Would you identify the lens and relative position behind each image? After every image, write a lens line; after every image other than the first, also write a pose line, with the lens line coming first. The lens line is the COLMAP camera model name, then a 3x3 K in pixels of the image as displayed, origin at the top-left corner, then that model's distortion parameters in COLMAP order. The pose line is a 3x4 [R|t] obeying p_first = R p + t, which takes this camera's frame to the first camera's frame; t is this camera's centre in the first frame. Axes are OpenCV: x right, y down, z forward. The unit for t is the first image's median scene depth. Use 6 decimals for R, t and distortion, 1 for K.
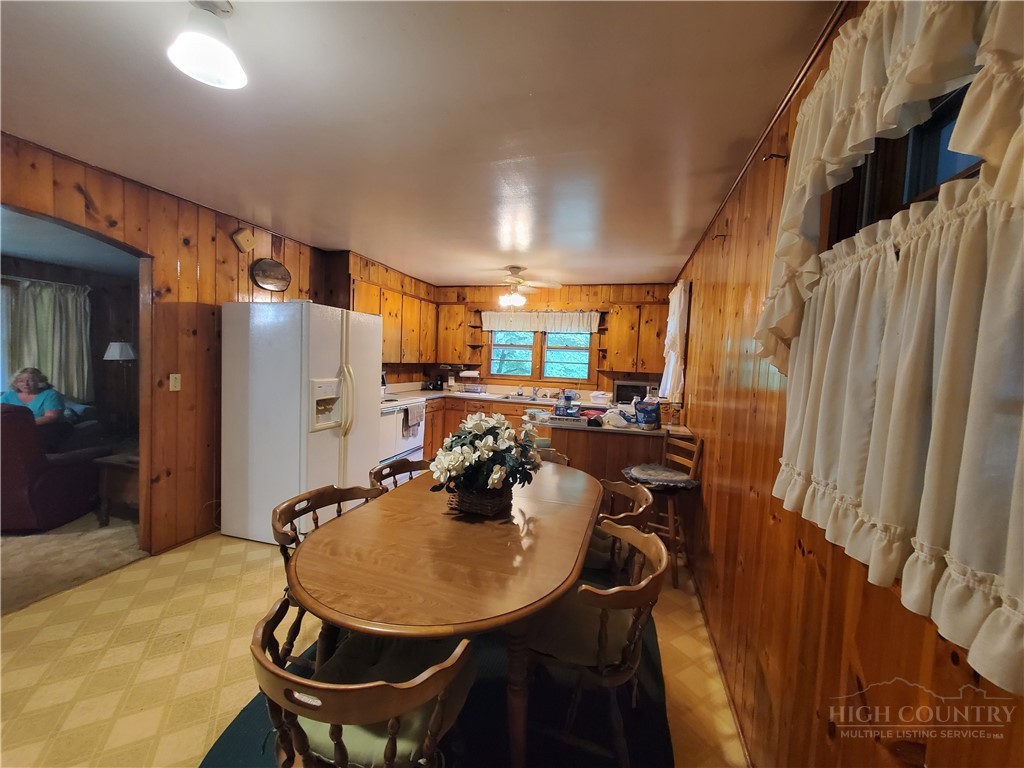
lens RADIAL K [[406.9, 0, 512.0], [0, 406.9, 383.7], [0, 0, 1]] dist [-0.000646, -0.000063]
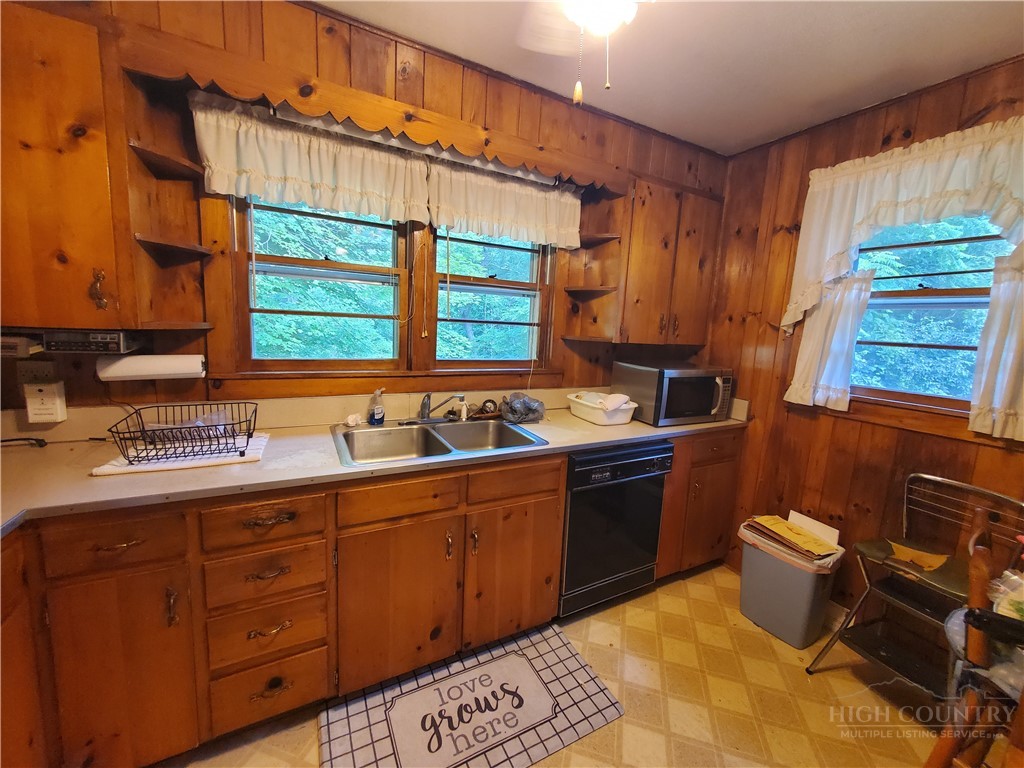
lens RADIAL K [[406.9, 0, 510.1], [0, 406.9, 381.1], [0, 0, 1]] dist [-0.000646, -0.000063]
pose [[0.717249, -0.104876, 0.688879, -0.124008], [0.020851, 0.991396, 0.129223, -0.044227], [-0.696505, -0.078321, 0.713265, 0.691765]]
